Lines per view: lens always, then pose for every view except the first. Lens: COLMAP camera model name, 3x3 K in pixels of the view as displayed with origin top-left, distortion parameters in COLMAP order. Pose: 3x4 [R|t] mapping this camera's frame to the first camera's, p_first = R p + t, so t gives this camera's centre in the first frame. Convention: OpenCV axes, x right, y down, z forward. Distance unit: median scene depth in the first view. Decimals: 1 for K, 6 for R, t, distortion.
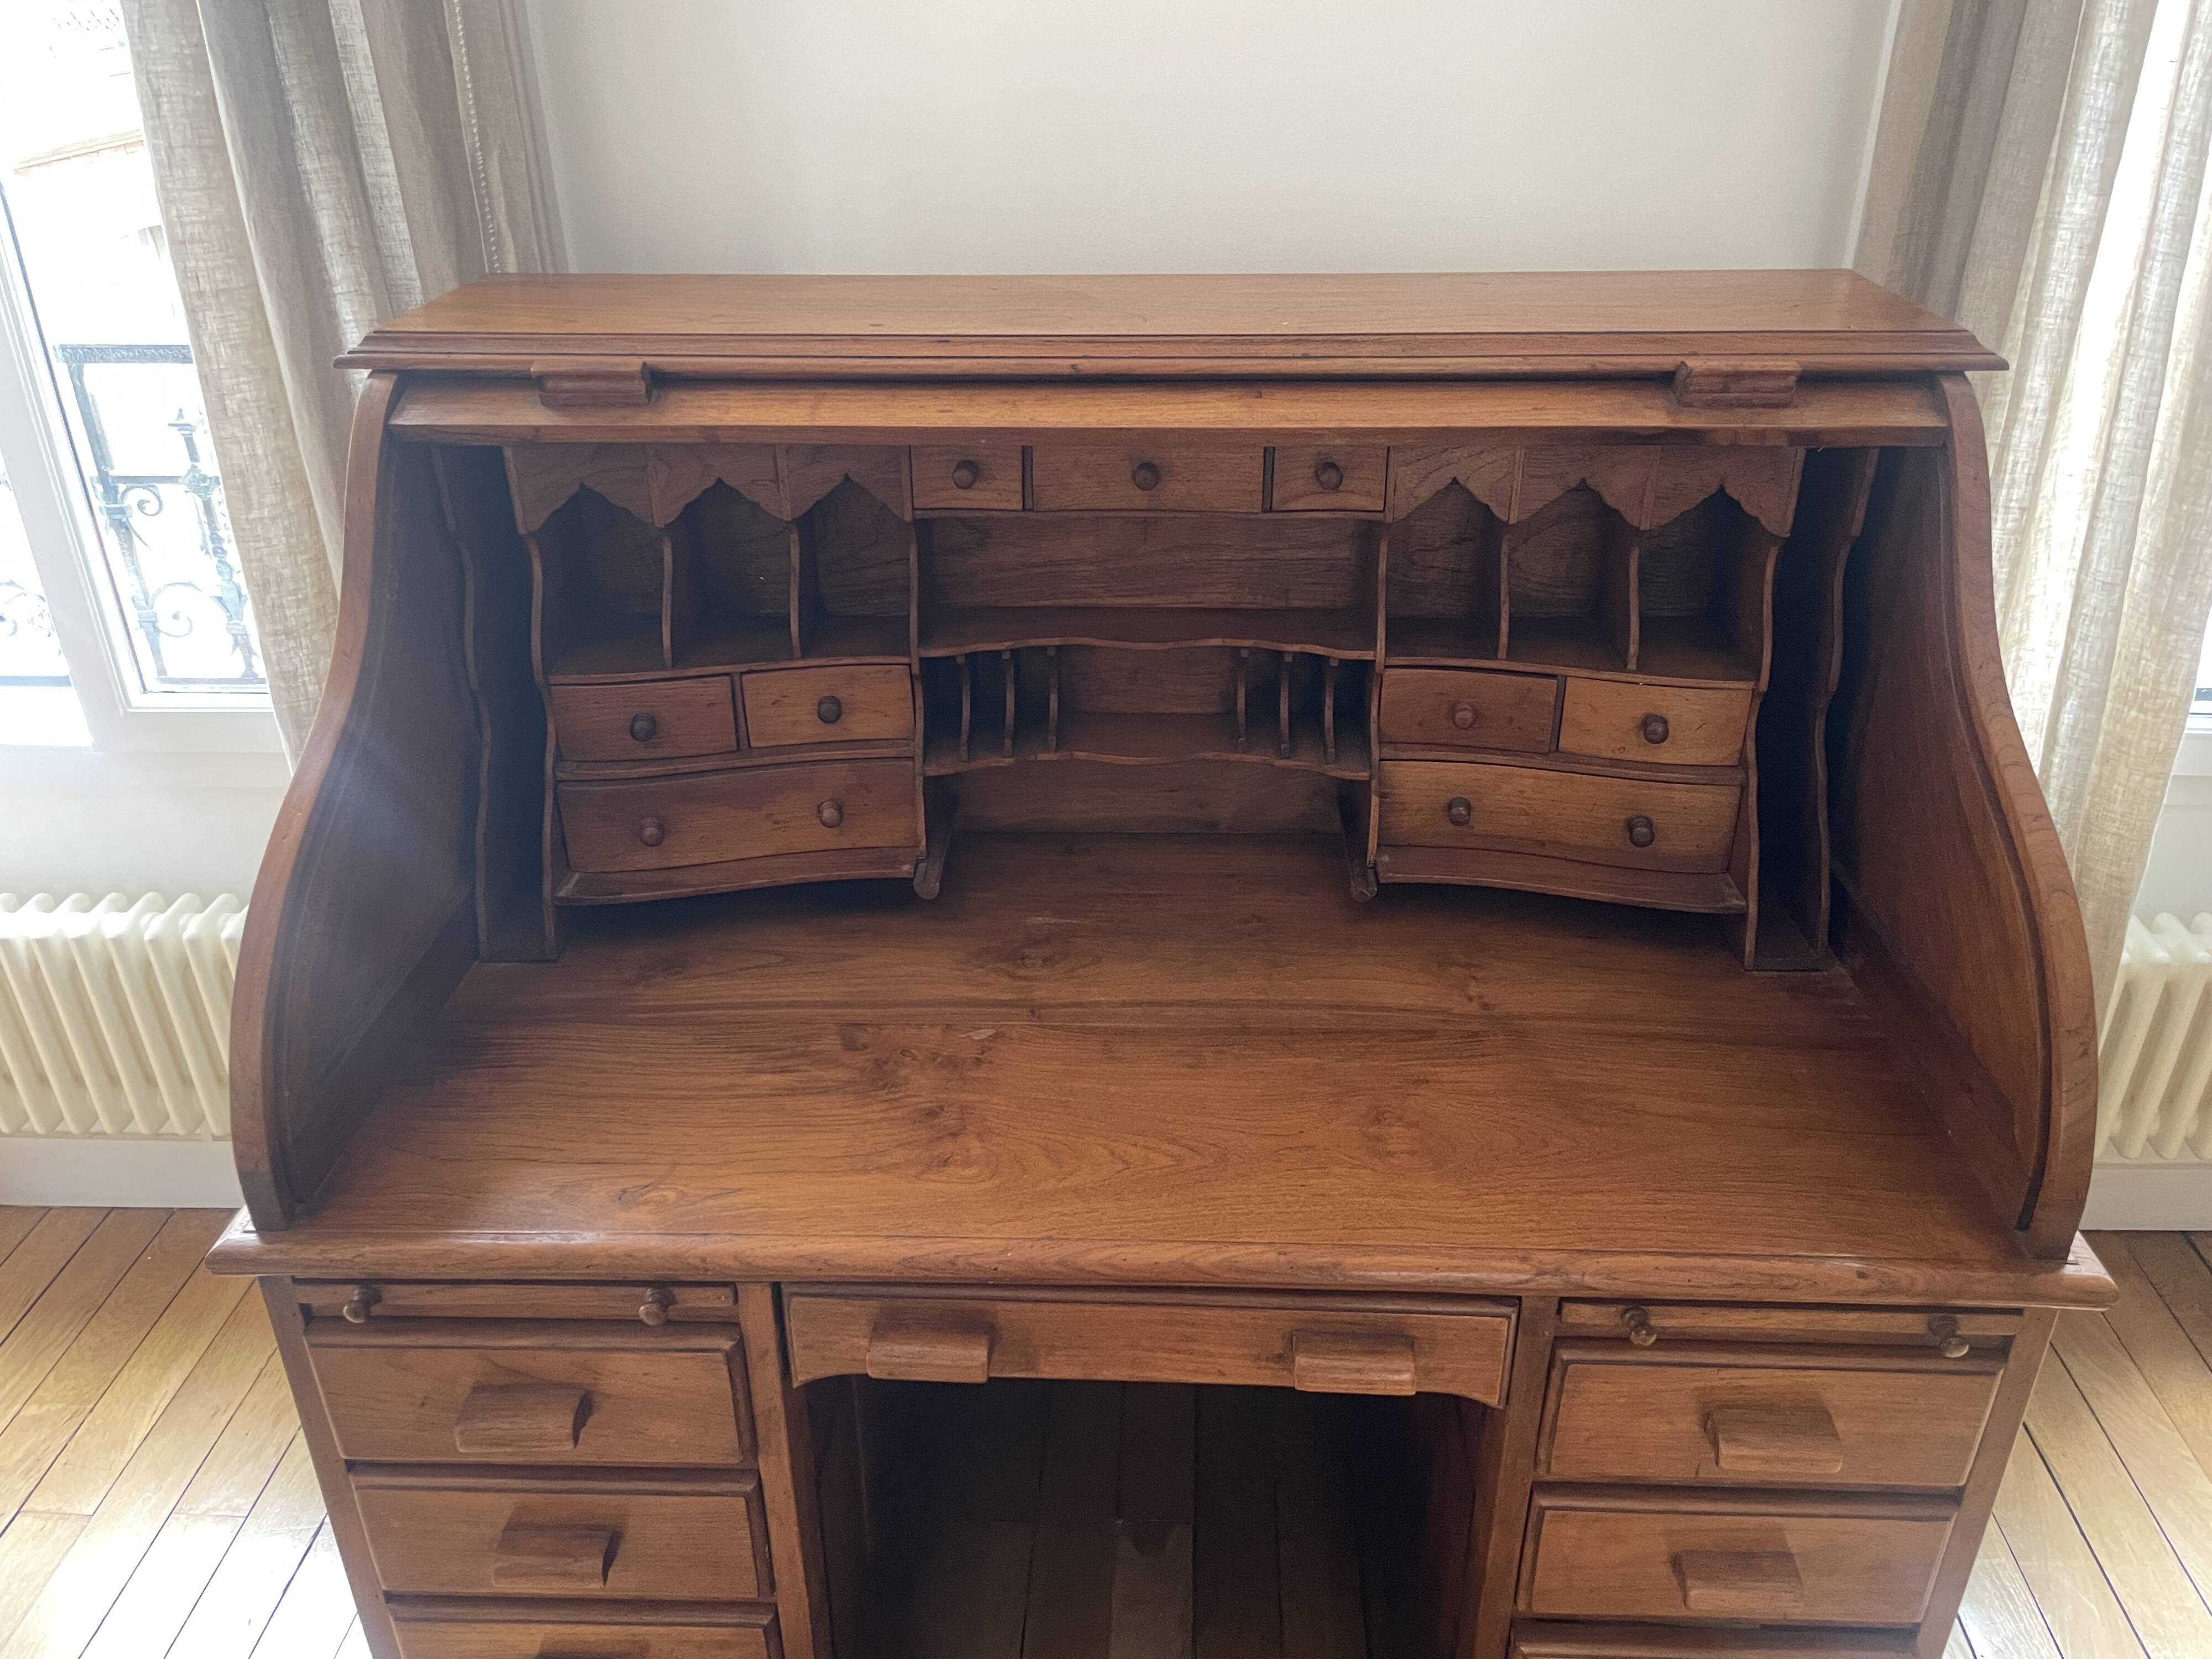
lens RADIAL K [[1674.2, 0, 1121.8], [0, 1674.2, 808.2], [0, 0, 1]] dist [0.084944, -0.109502]
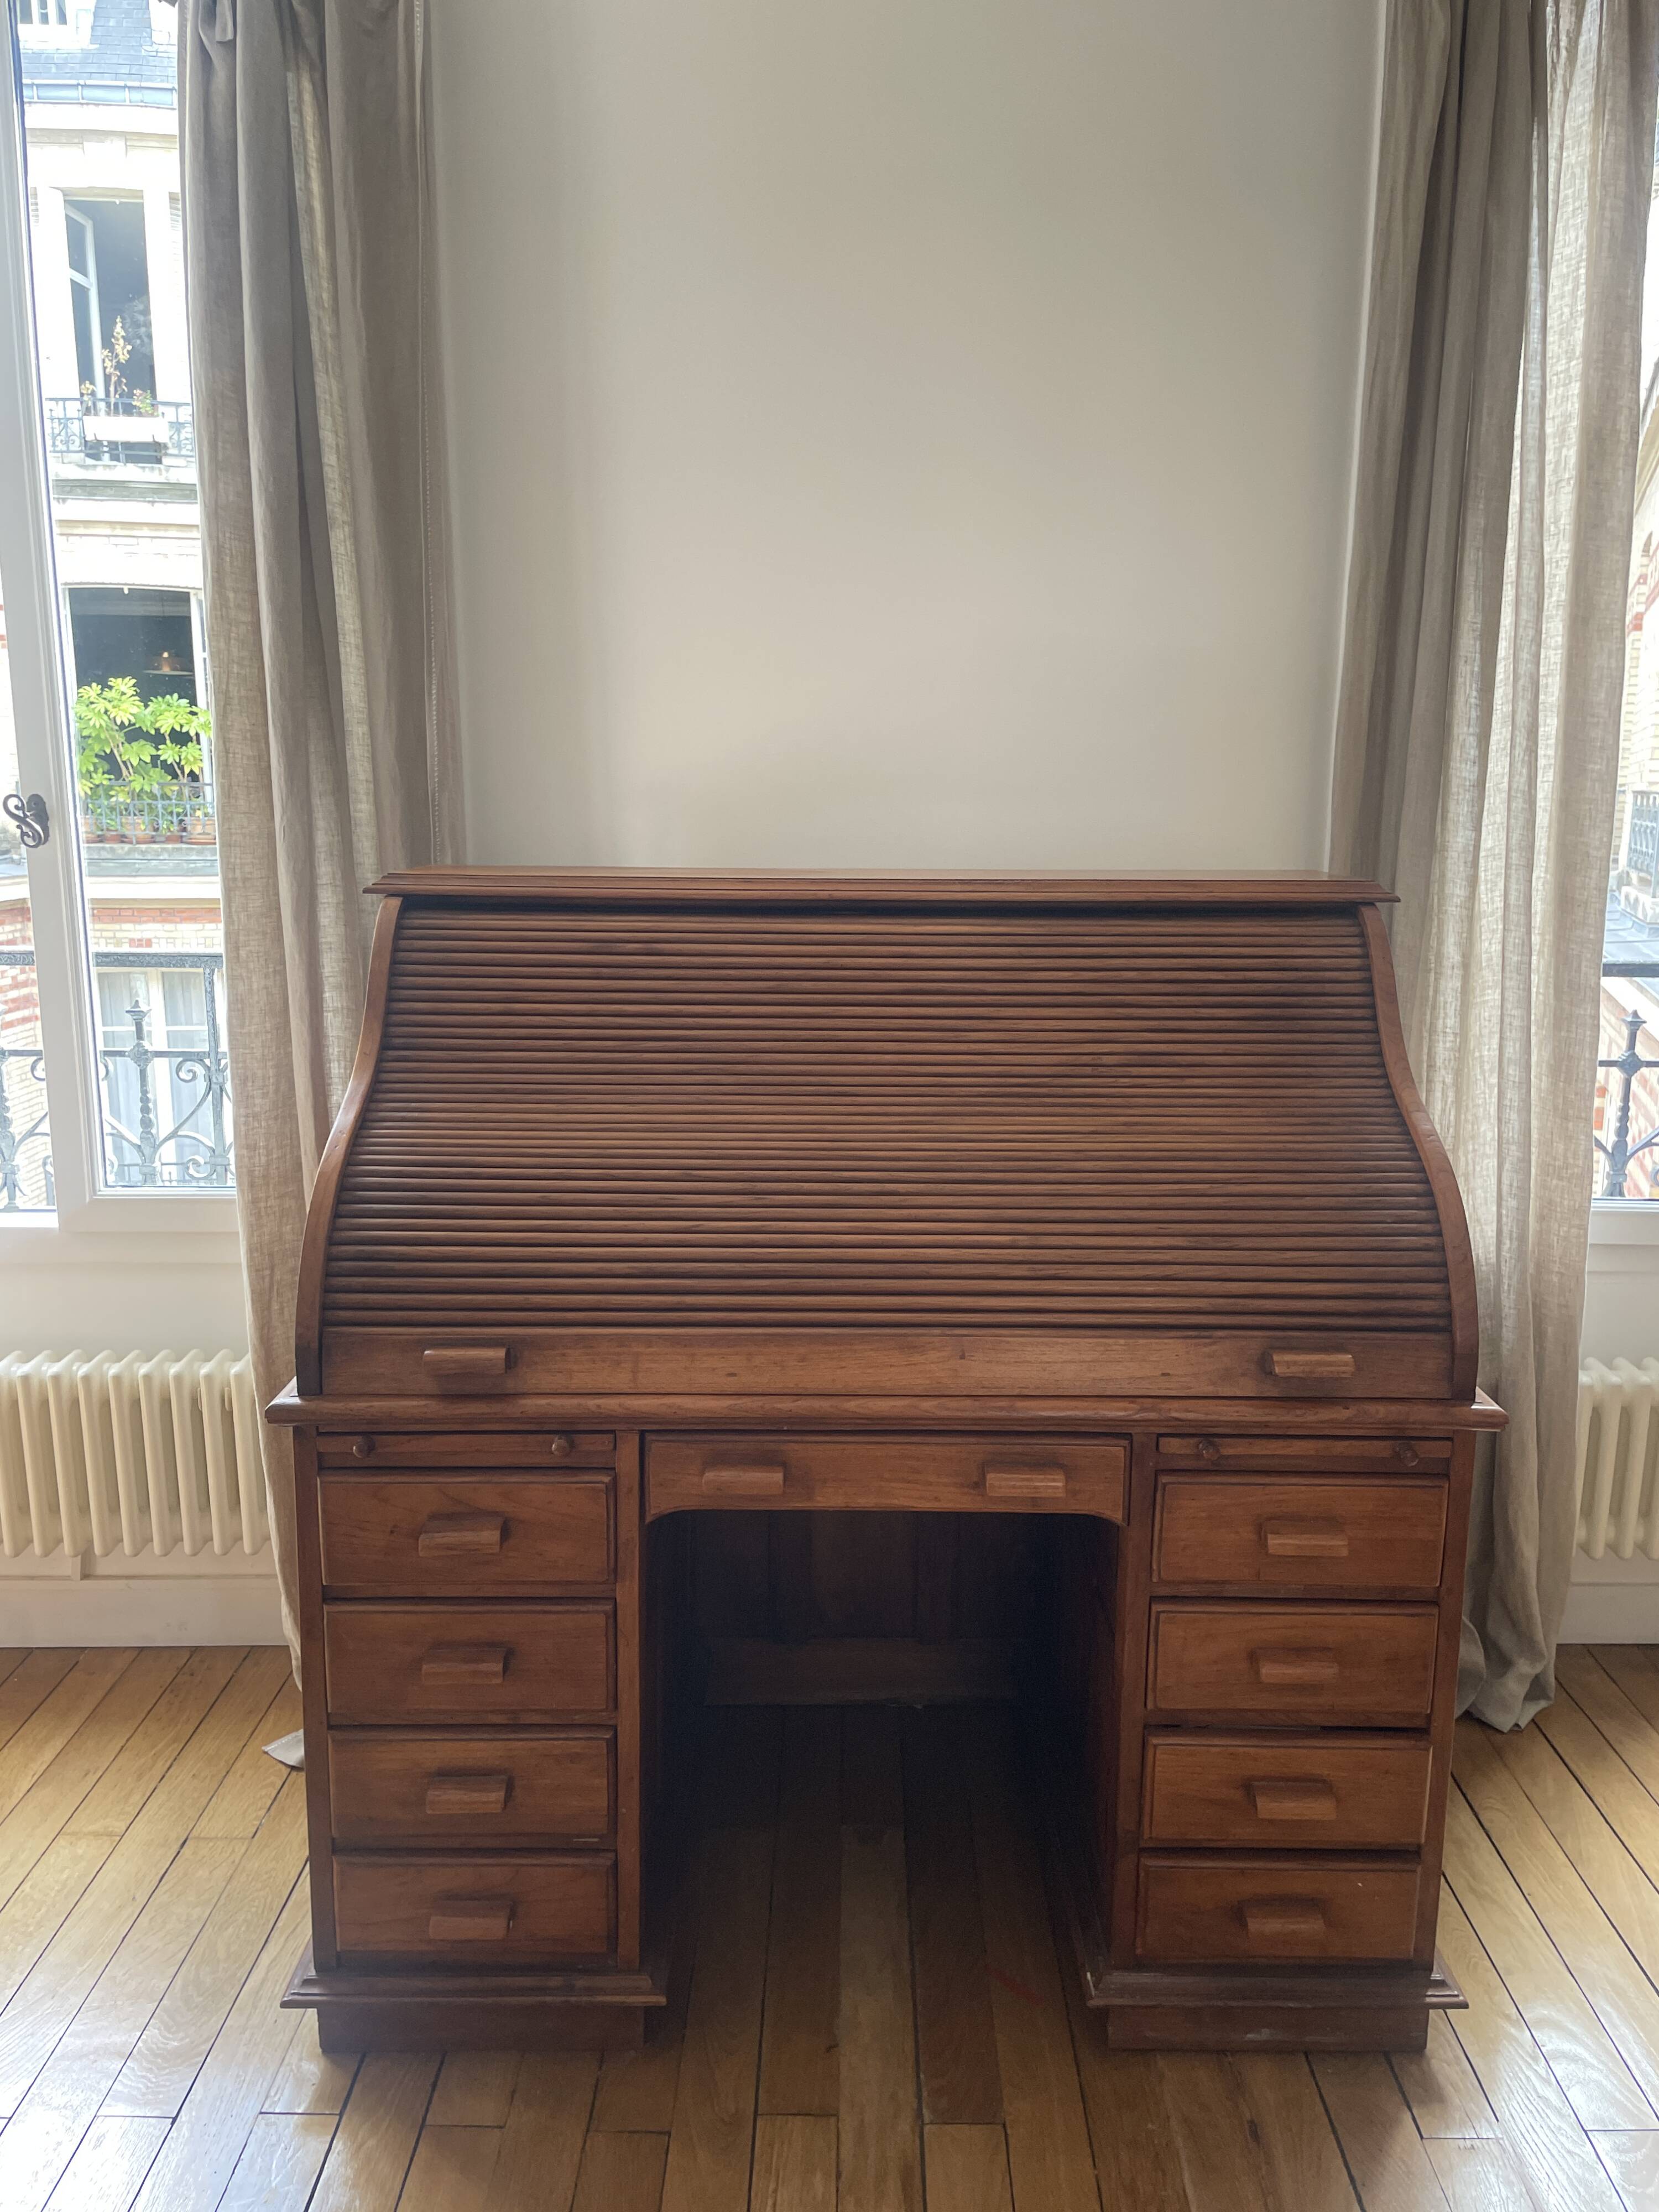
lens RADIAL K [[1674.2, 0, 847.1], [0, 1674.2, 1123.0], [0, 0, 1]] dist [0.084944, -0.109502]
pose [[0.999057, 0.006212, 0.042975, -0.072704], [0.006096, 0.959843, -0.280470, 0.361290], [-0.042991, 0.280468, 0.958900, -0.431792]]
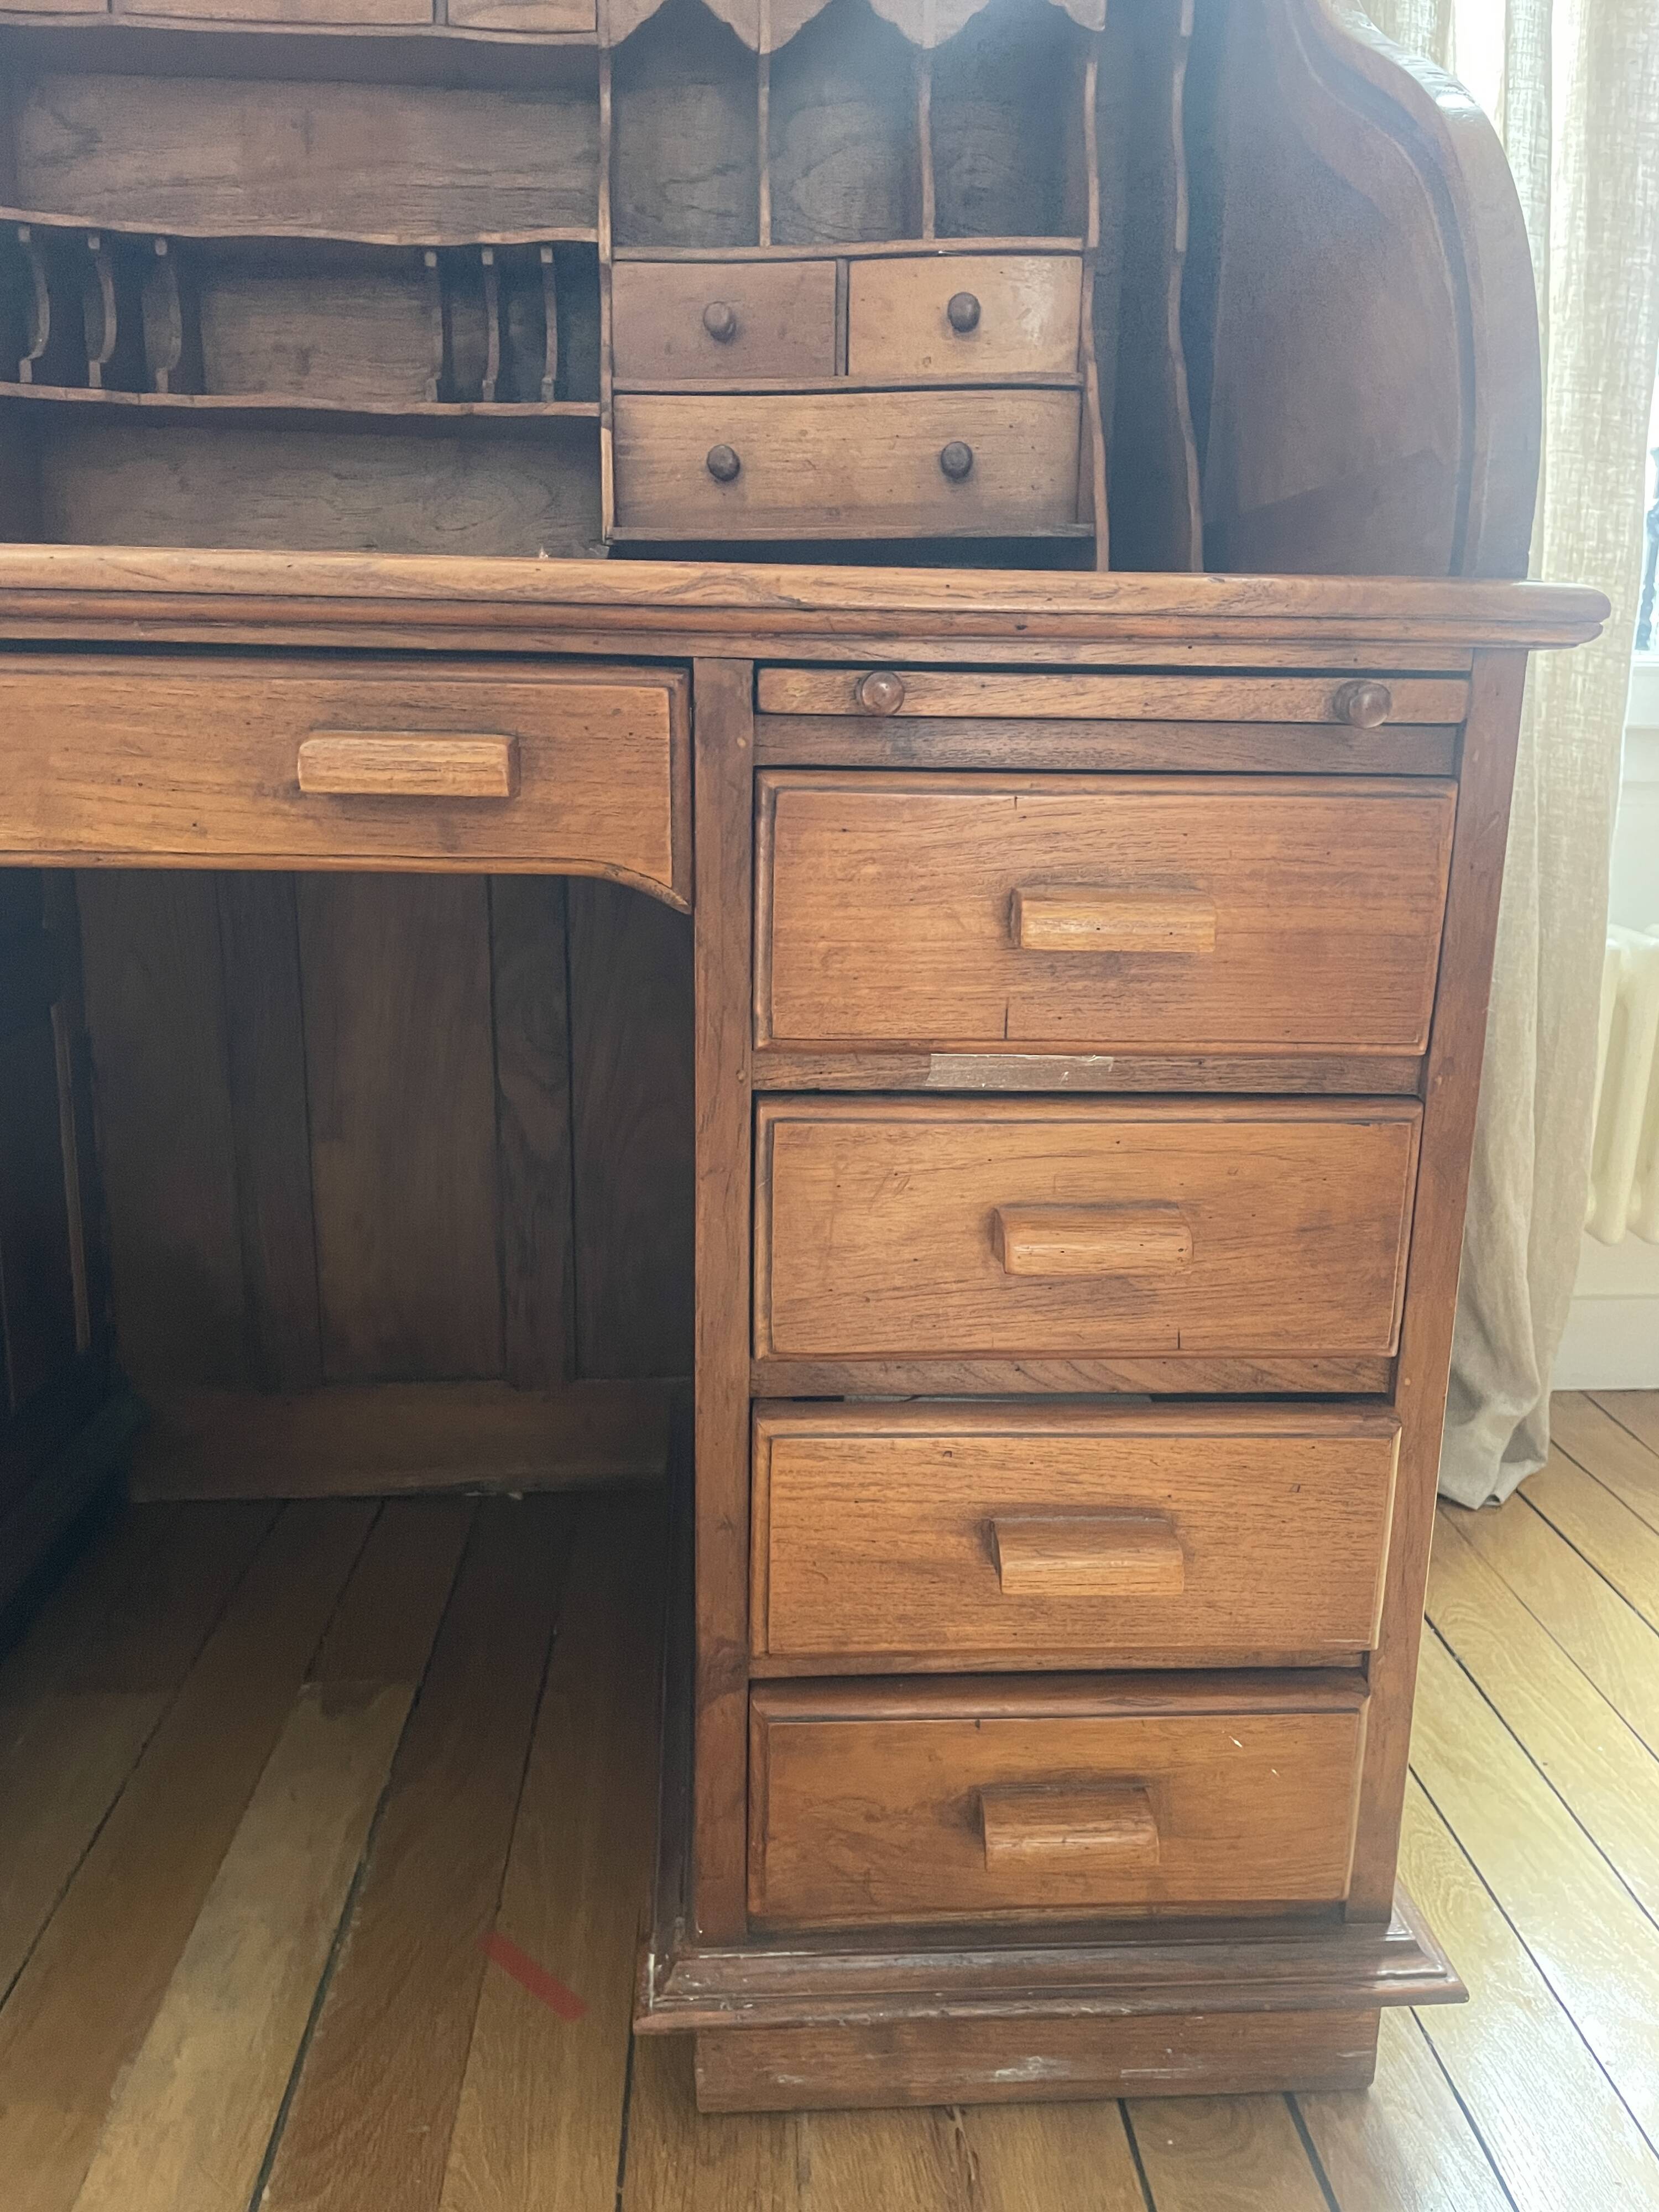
lens RADIAL K [[1693.9, 0, 838.3], [0, 1693.9, 1125.4], [0, 0, 1]] dist [0.066695, -0.082431]
pose [[0.994950, -0.003670, 0.100308, 0.184235], [0.027205, 0.971786, -0.234289, 0.485833], [-0.096618, 0.235835, 0.966978, 0.356568]]
